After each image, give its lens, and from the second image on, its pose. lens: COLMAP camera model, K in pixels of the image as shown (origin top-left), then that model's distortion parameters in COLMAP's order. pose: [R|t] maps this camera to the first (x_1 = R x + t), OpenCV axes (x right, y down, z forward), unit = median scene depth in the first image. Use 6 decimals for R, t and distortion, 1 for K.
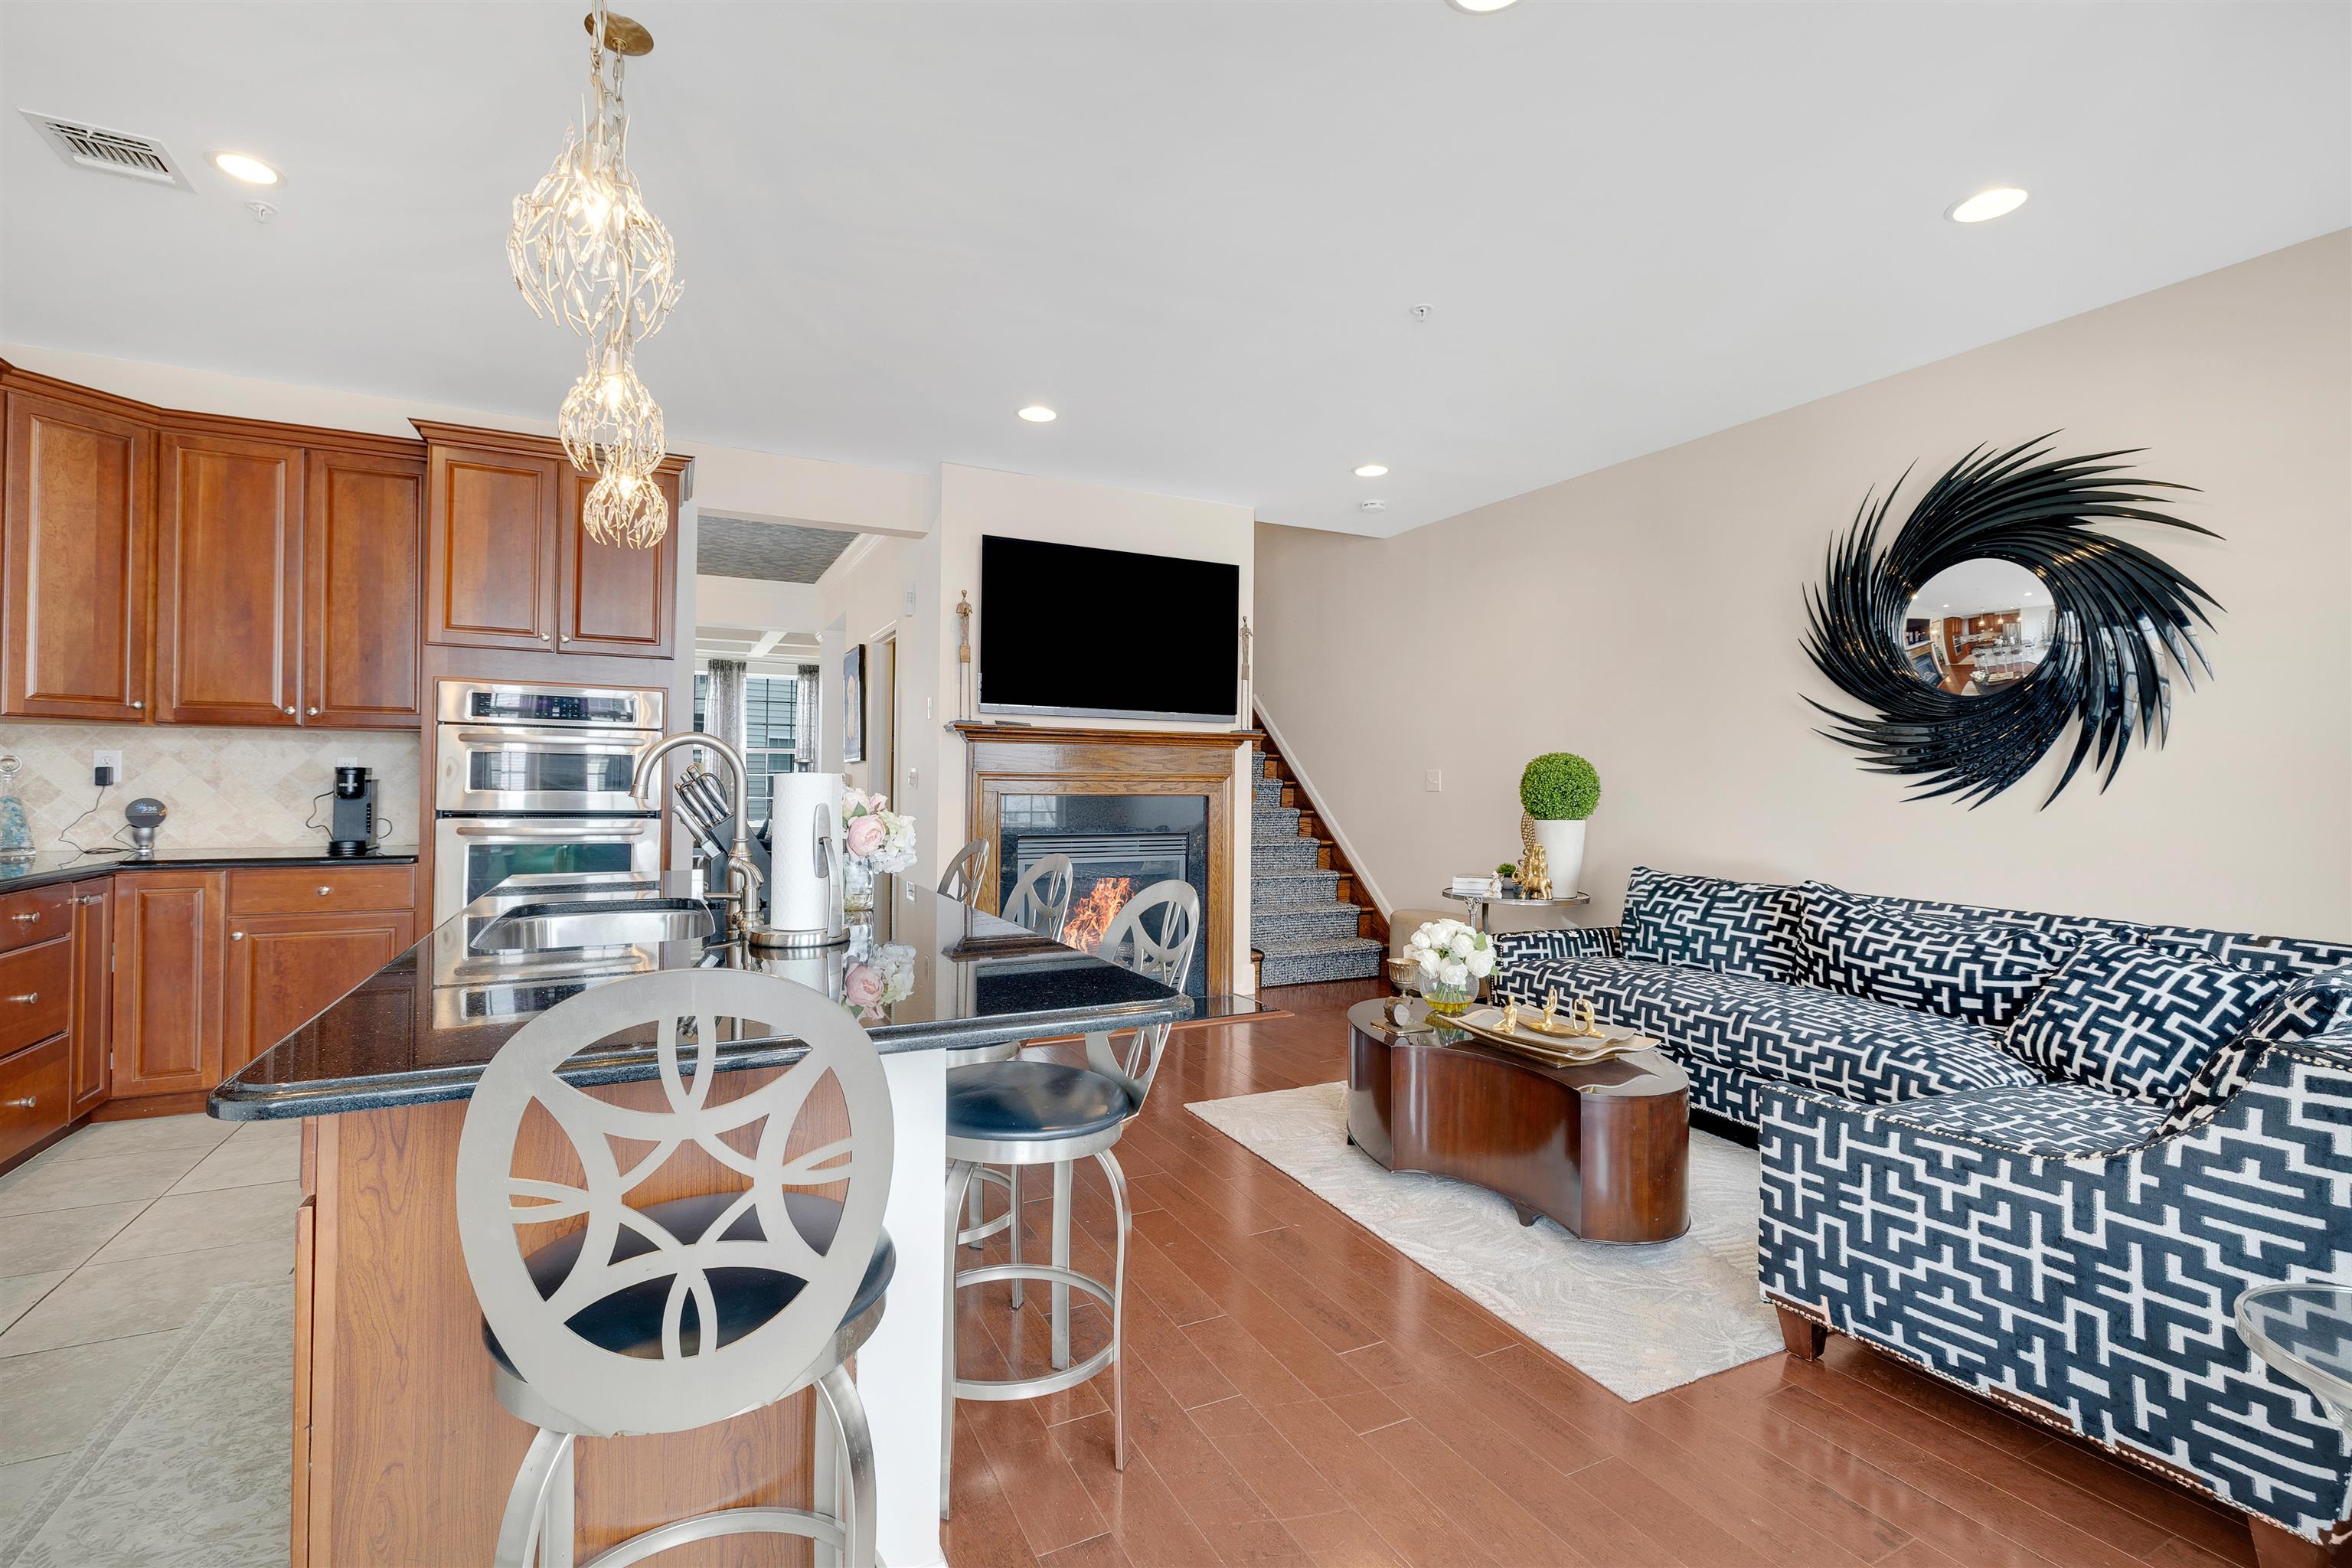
lens RADIAL K [[1024.9, 0, 1130.6], [0, 1024.9, 772.4], [0, 0, 1]] dist [0.001126, 0.000441]
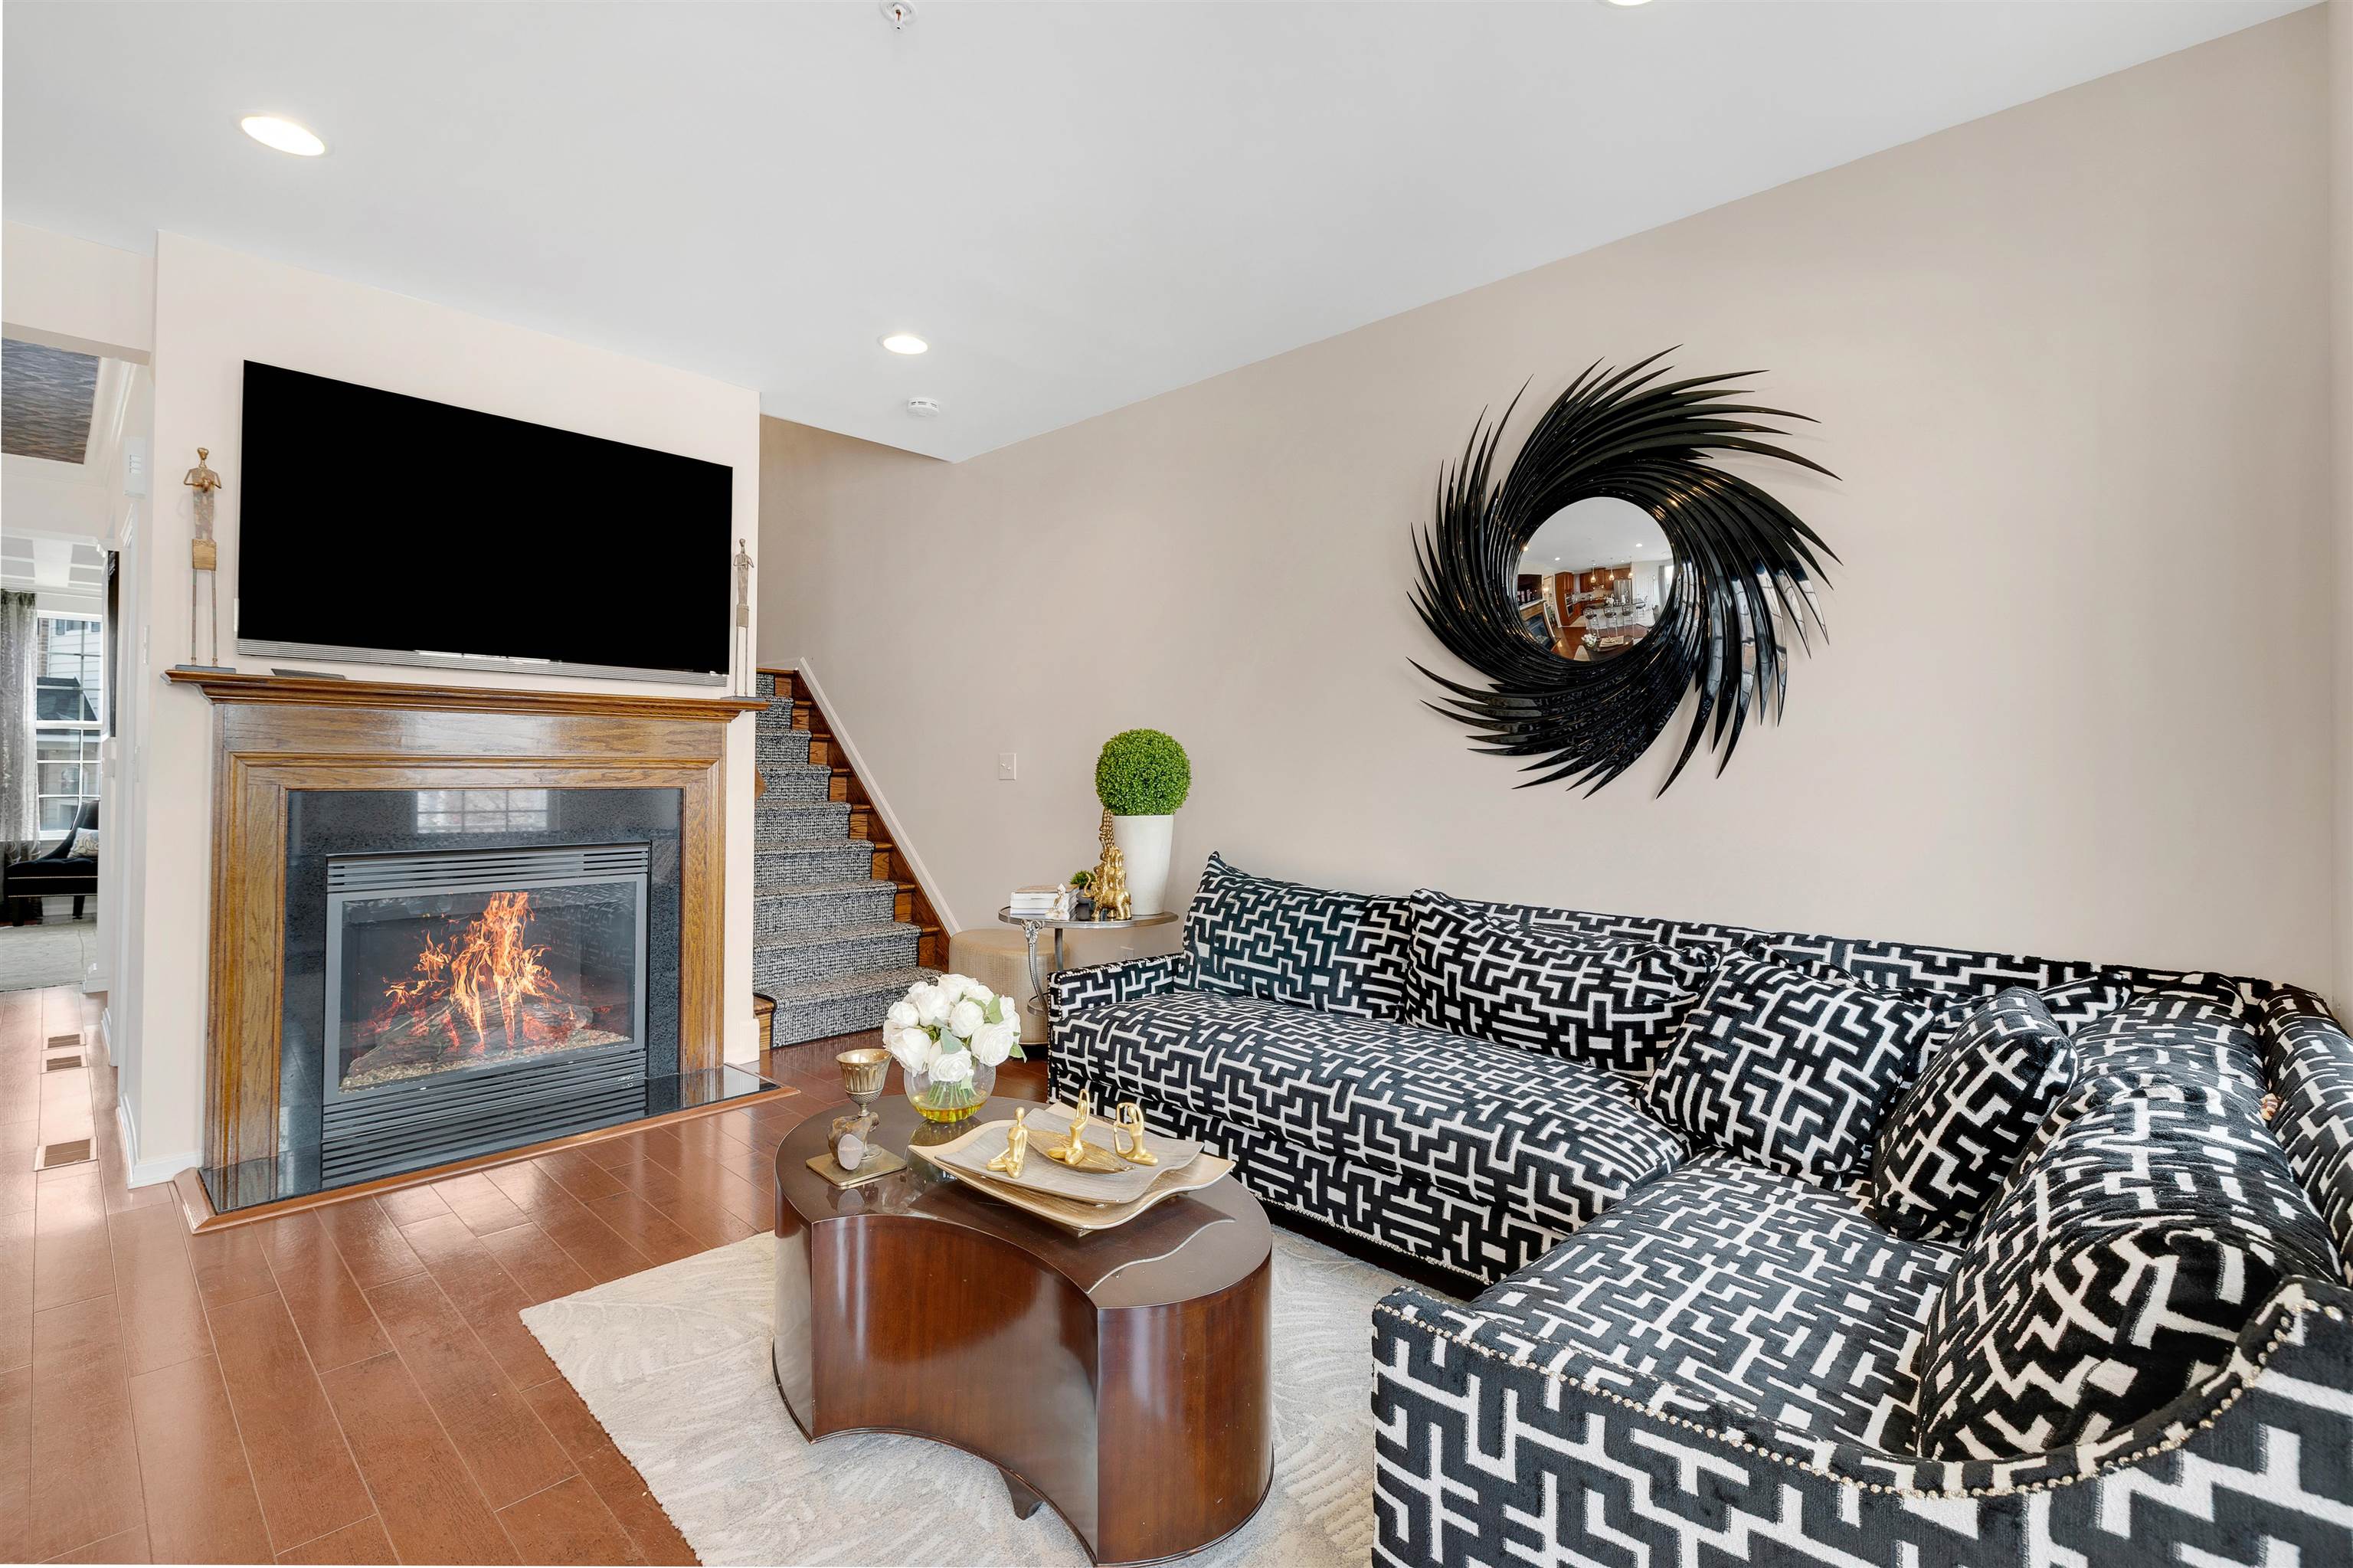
lens RADIAL K [[1025.3, 0, 1131.1], [0, 1025.3, 772.3], [0, 0, 1]] dist [0.001126, 0.000441]
pose [[0.946145, -0.004607, 0.323709, 0.216238], [0.001164, 0.999941, 0.010830, 0.007104], [-0.323740, -0.009870, 0.946095, 0.361564]]
